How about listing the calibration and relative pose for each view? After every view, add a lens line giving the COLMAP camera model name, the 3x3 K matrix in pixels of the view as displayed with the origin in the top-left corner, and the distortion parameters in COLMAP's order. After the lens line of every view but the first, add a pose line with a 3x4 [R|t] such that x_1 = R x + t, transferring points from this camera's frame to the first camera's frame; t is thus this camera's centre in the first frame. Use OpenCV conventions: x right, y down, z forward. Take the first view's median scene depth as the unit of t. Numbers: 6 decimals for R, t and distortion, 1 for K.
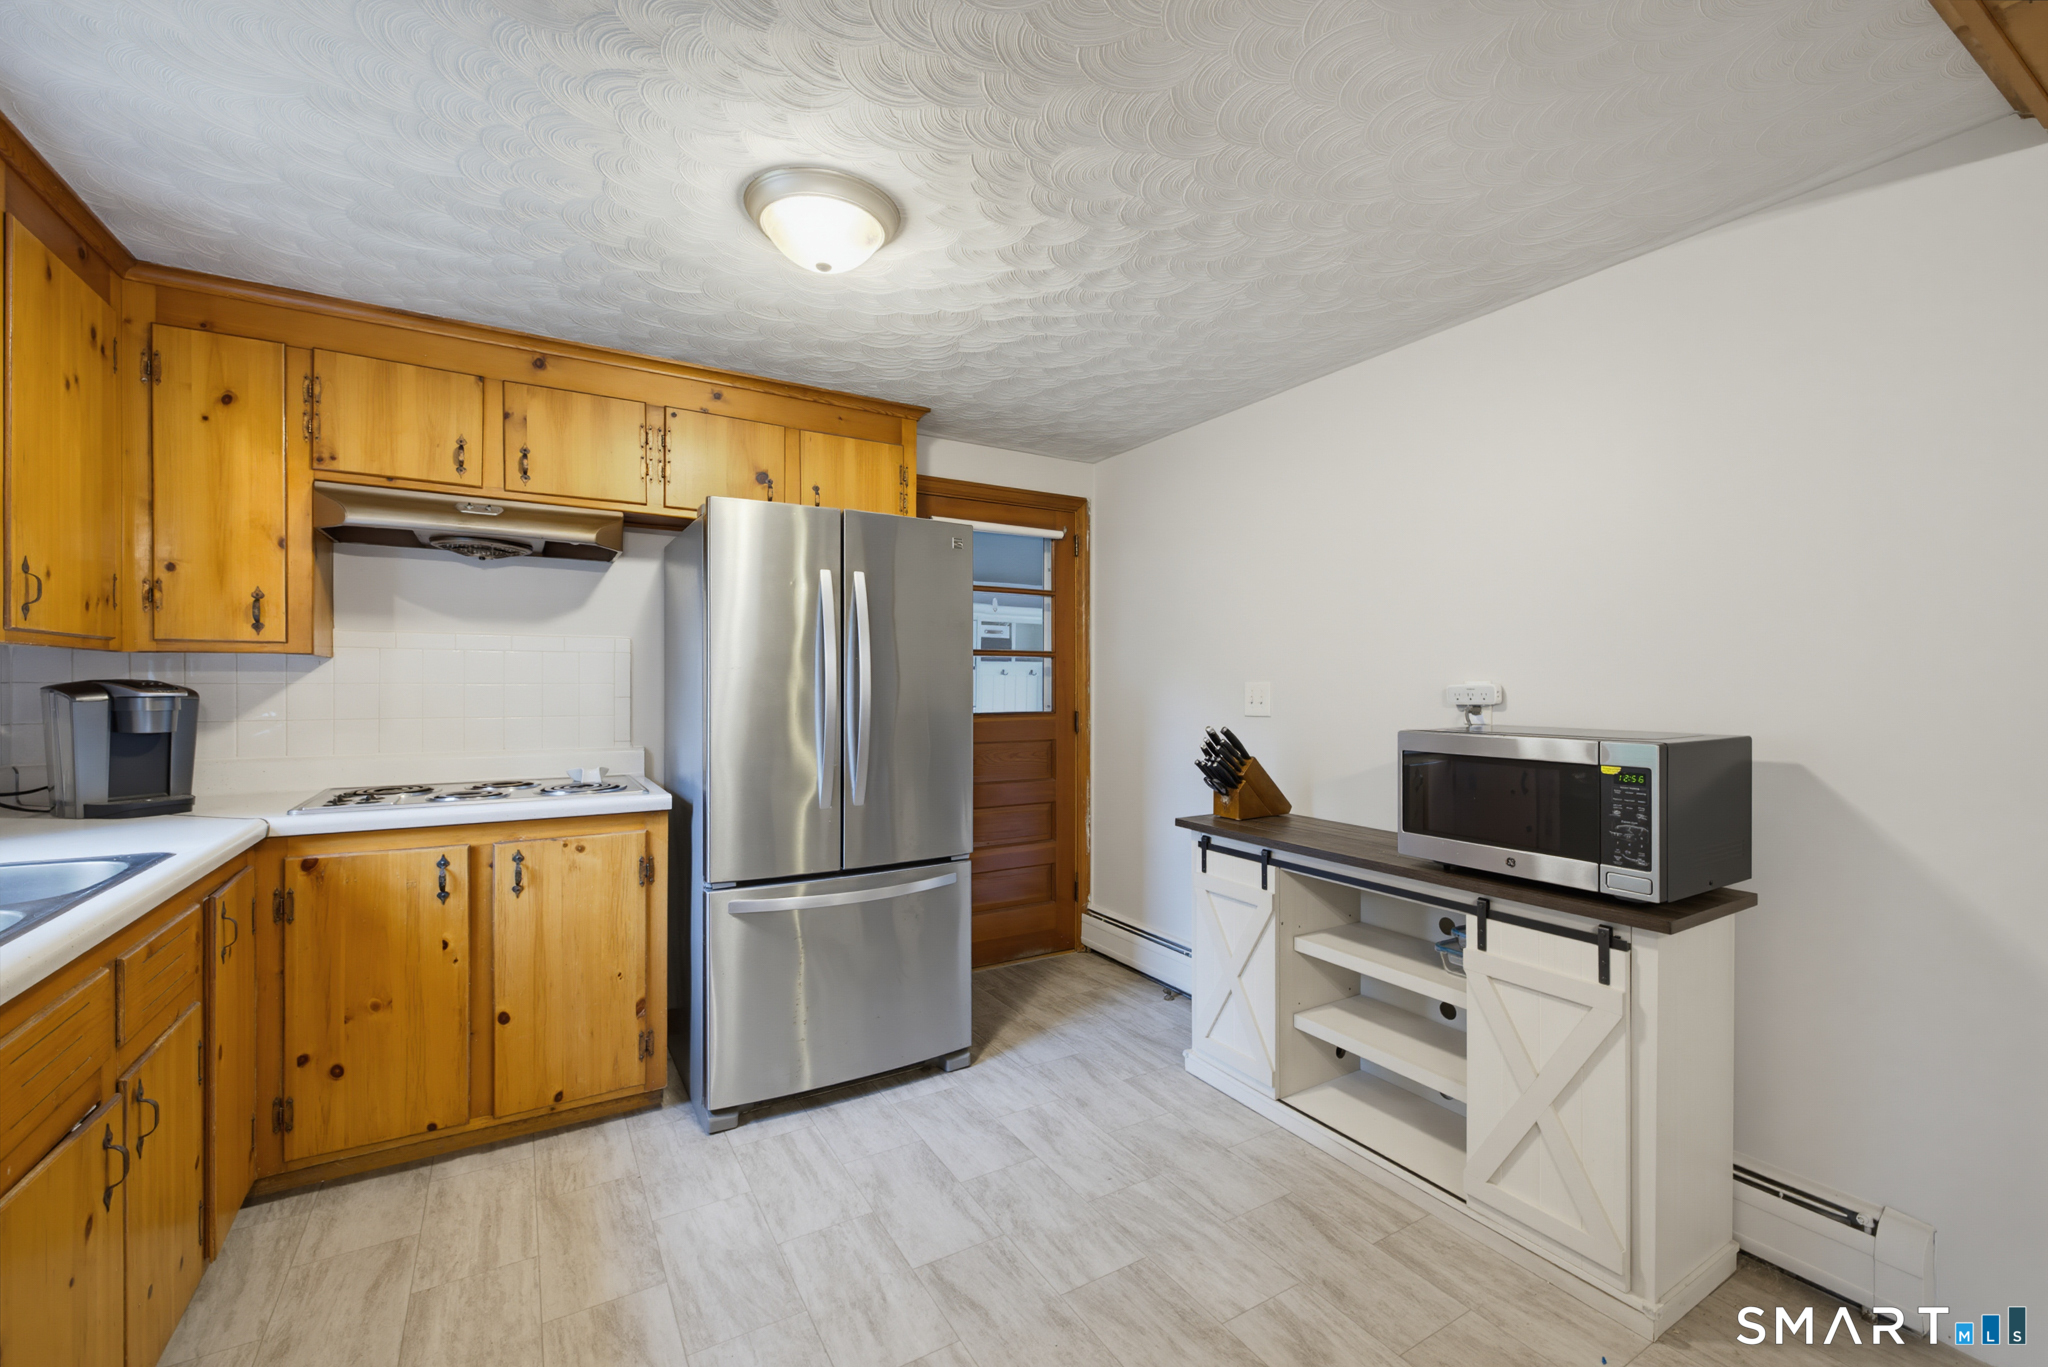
lens RADIAL K [[846.0, 0, 1026.2], [0, 846.0, 688.5], [0, 0, 1]] dist [-0.001298, 0.000238]
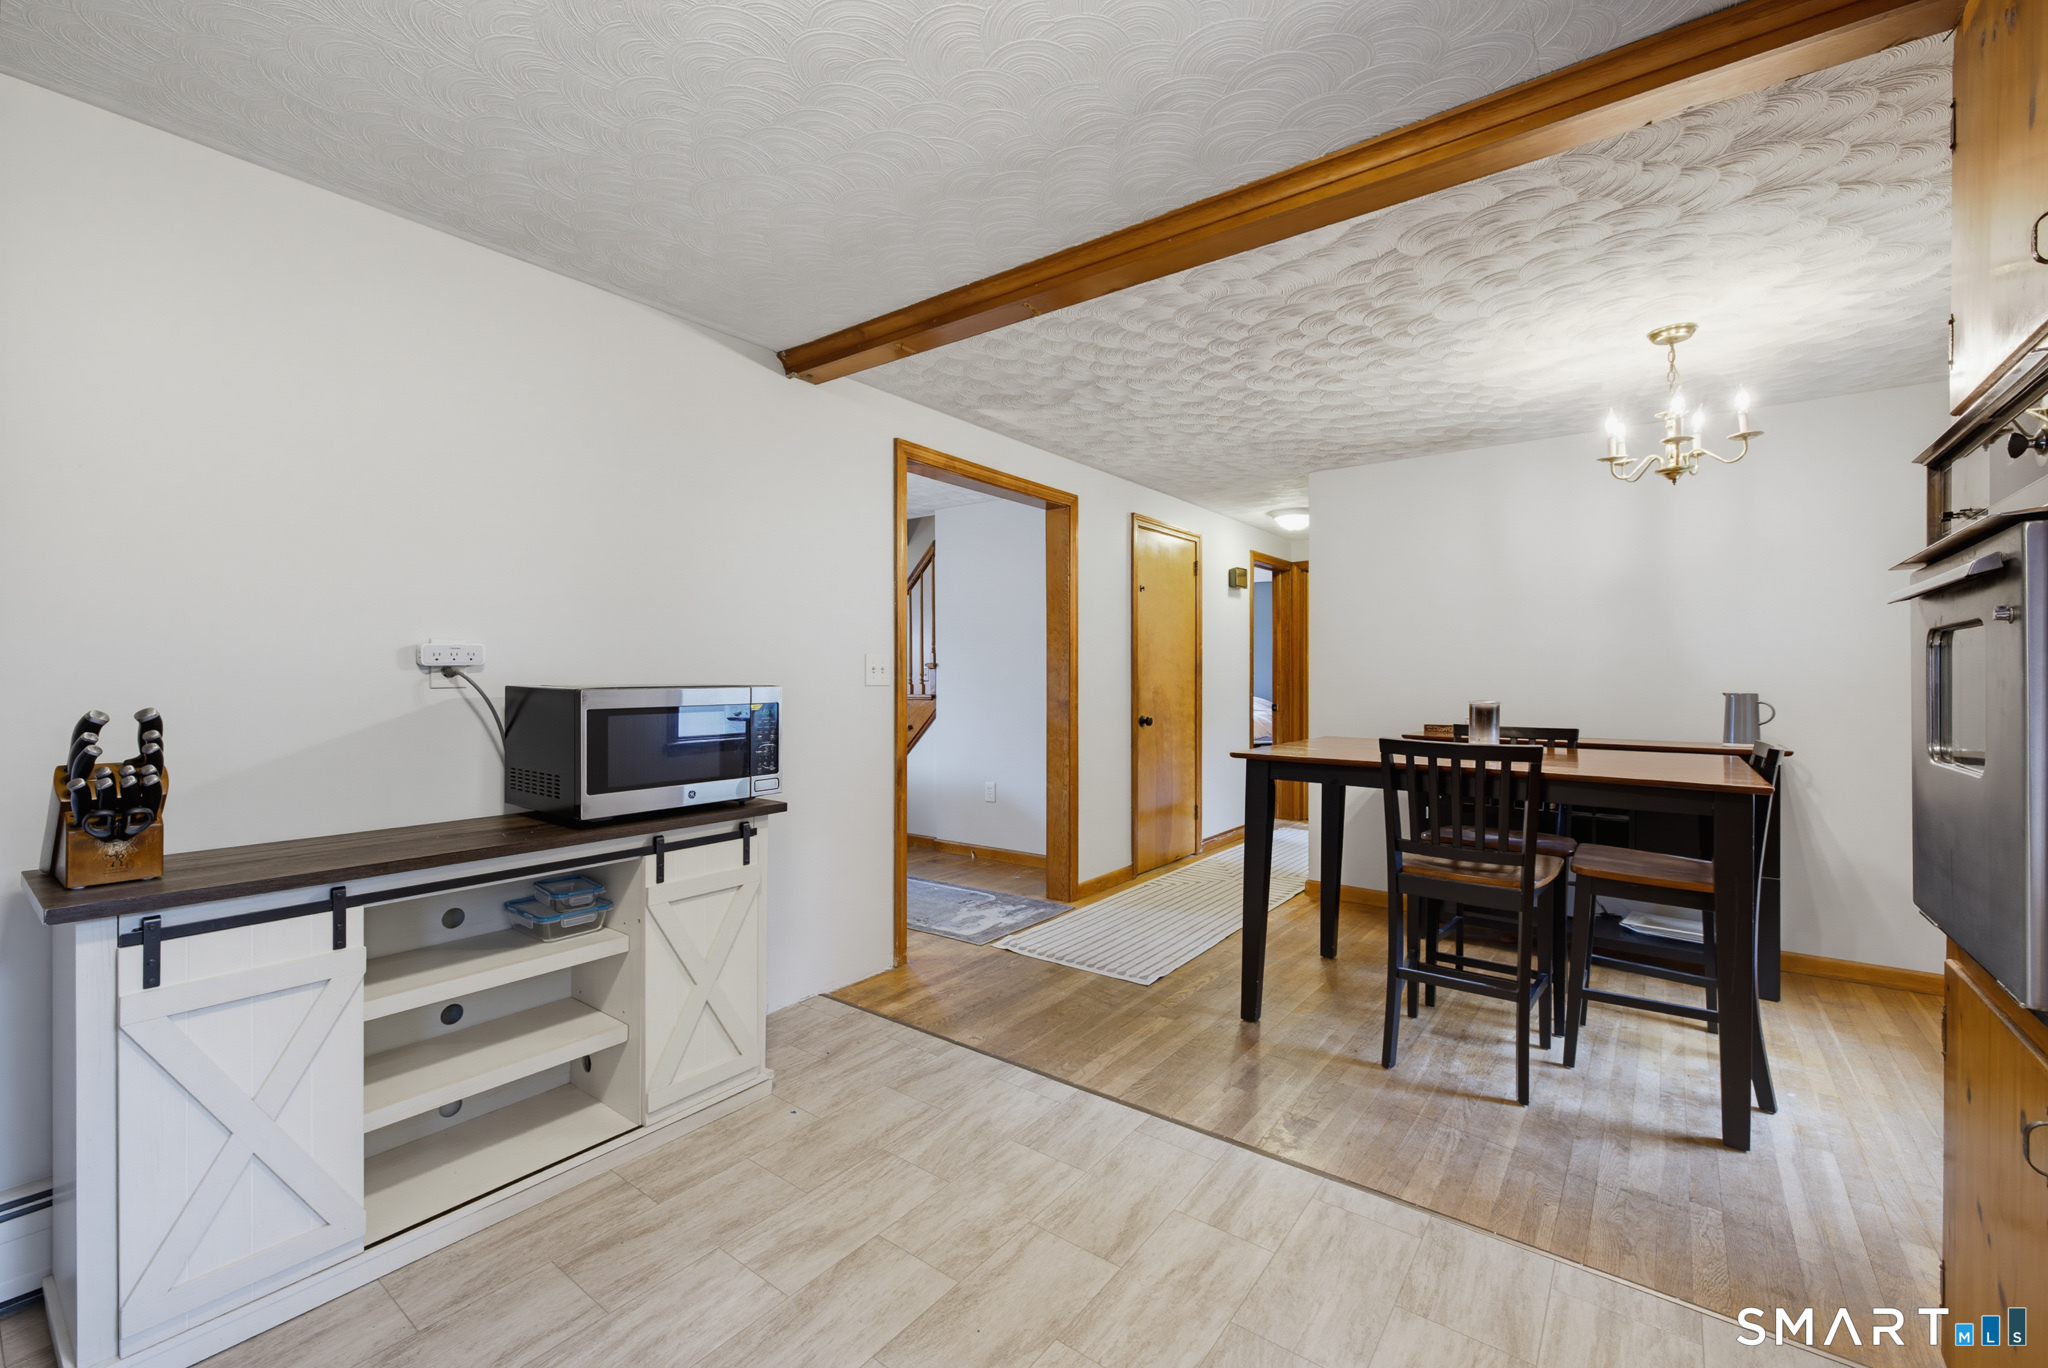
lens RADIAL K [[846.0, 0, 988.6], [0, 846.0, 678.4], [0, 0, 1]] dist [-0.001298, 0.000238]
pose [[-0.349530, -0.000055, 0.936925, -0.780525], [0.007502, 0.999968, 0.002857, 0.027008], [-0.936895, 0.008028, -0.349518, 1.189297]]
